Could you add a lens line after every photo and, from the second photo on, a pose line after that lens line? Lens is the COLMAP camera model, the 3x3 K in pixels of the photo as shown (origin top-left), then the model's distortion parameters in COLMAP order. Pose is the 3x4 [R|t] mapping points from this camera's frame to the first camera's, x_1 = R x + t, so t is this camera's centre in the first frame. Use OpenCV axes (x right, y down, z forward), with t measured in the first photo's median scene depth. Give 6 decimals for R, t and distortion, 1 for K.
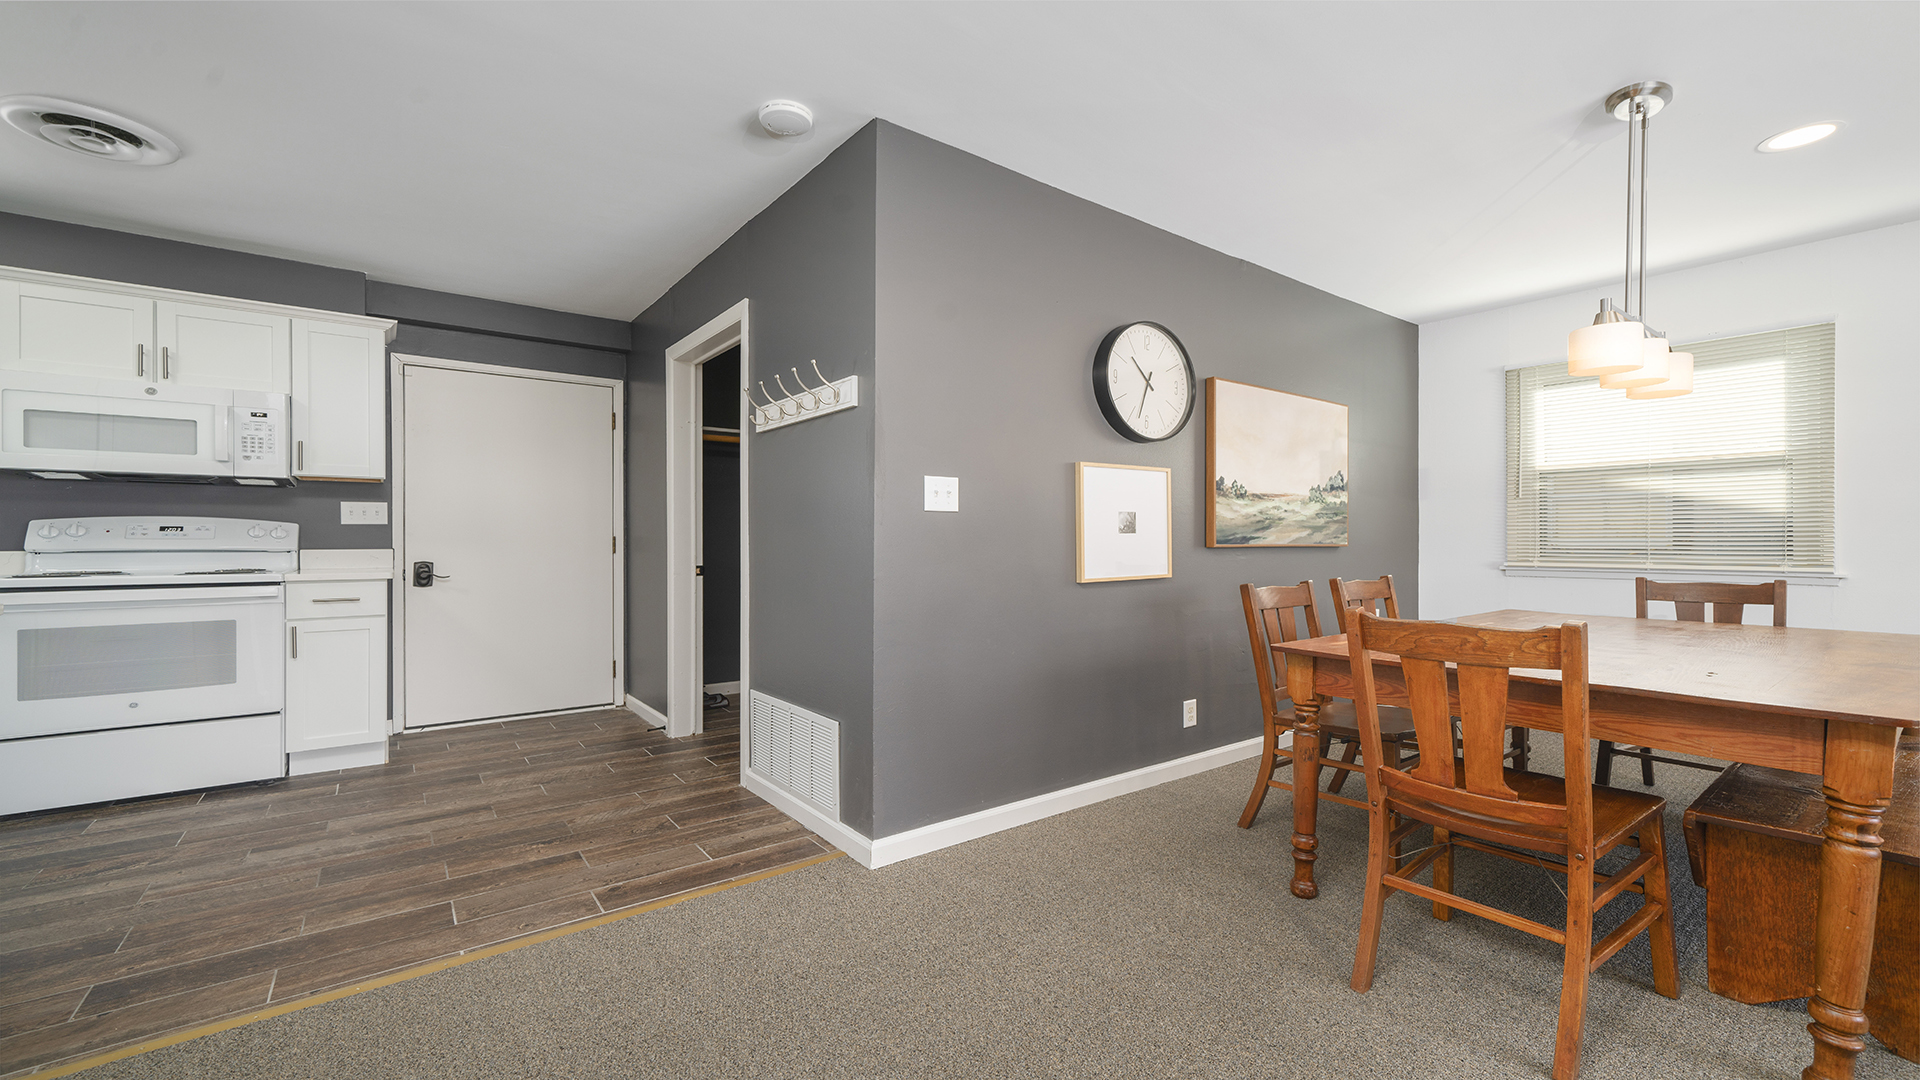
lens RADIAL K [[772.8, 0, 960.0], [0, 772.8, 540.0], [0, 0, 1]] dist [0.000539, 0.000086]
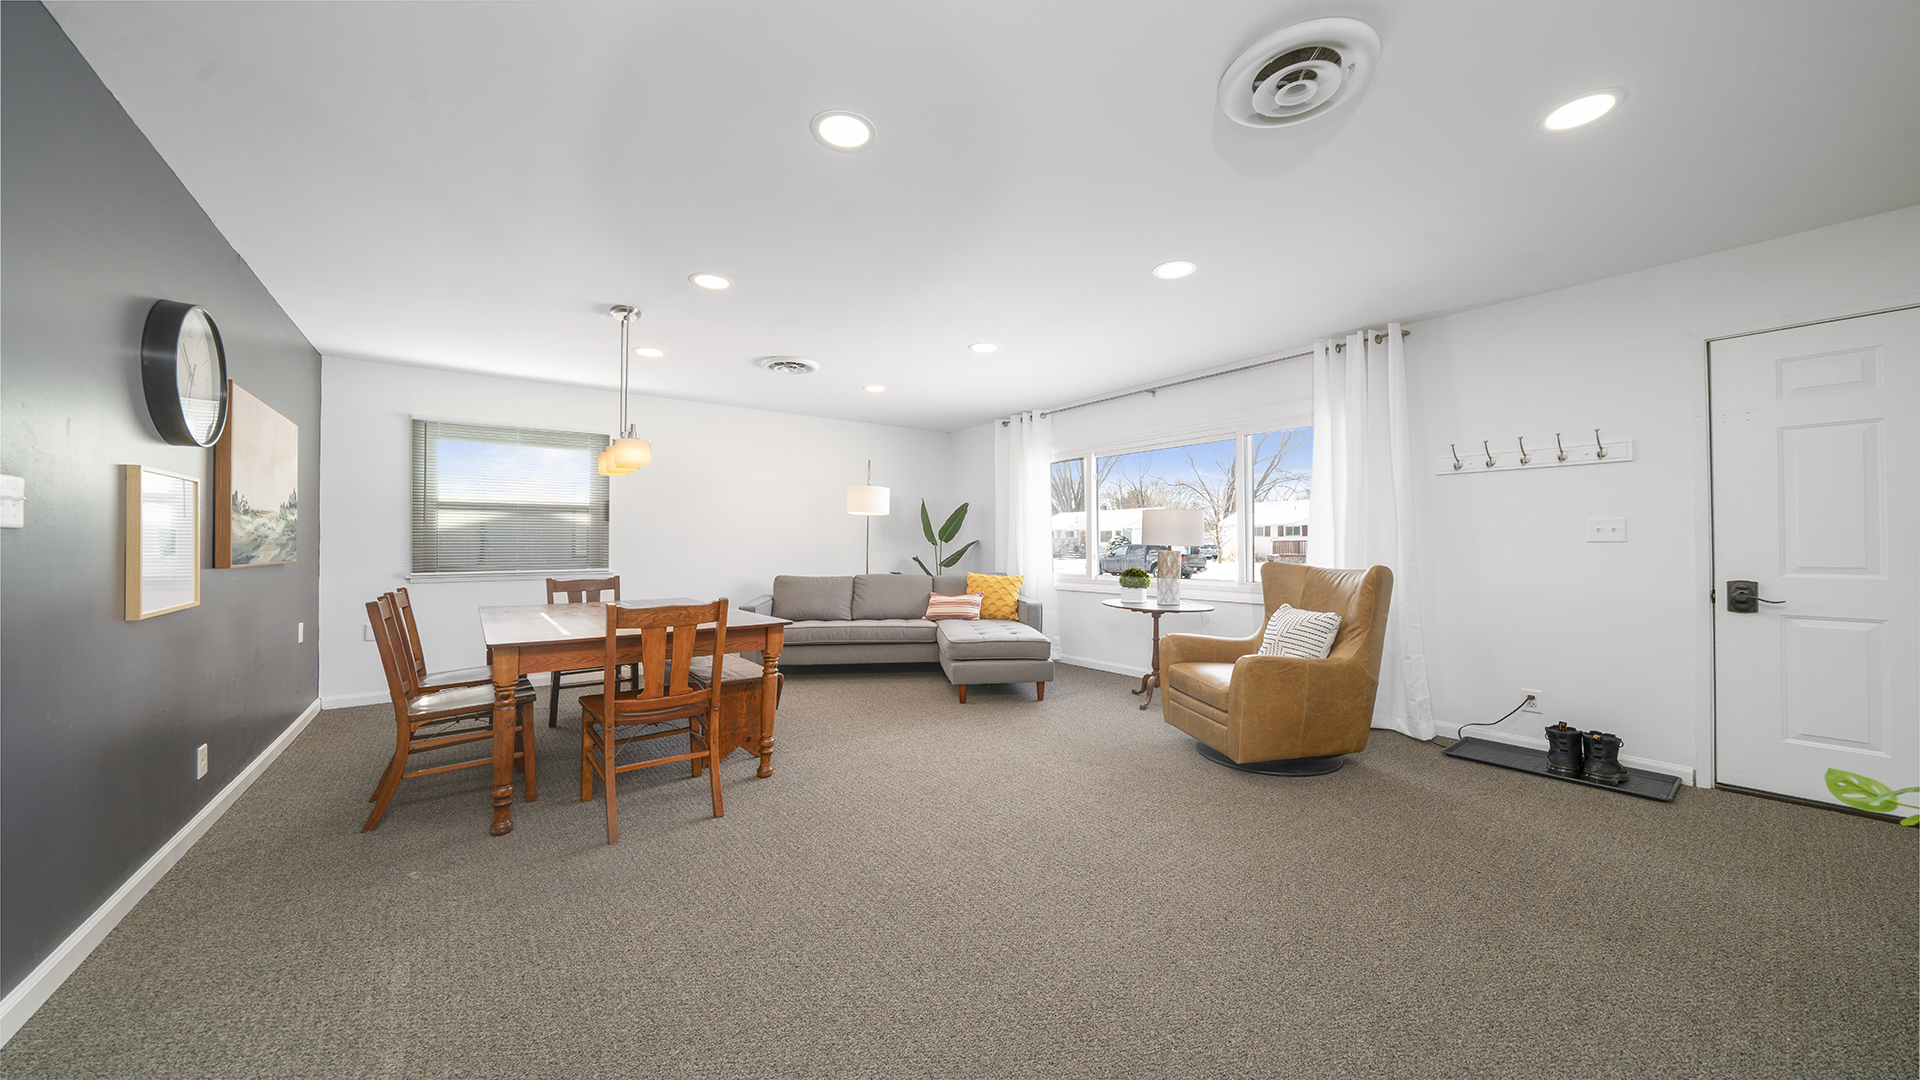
lens RADIAL K [[662.1, 0, 960.0], [0, 662.1, 540.0], [0, 0, 1]] dist [-0.000528, -0.000083]
pose [[0.004703, 0.008122, 0.999956, -0.456634], [0.002008, 0.999965, -0.008131, -0.016647], [-0.999987, 0.002046, 0.004686, 0.149015]]
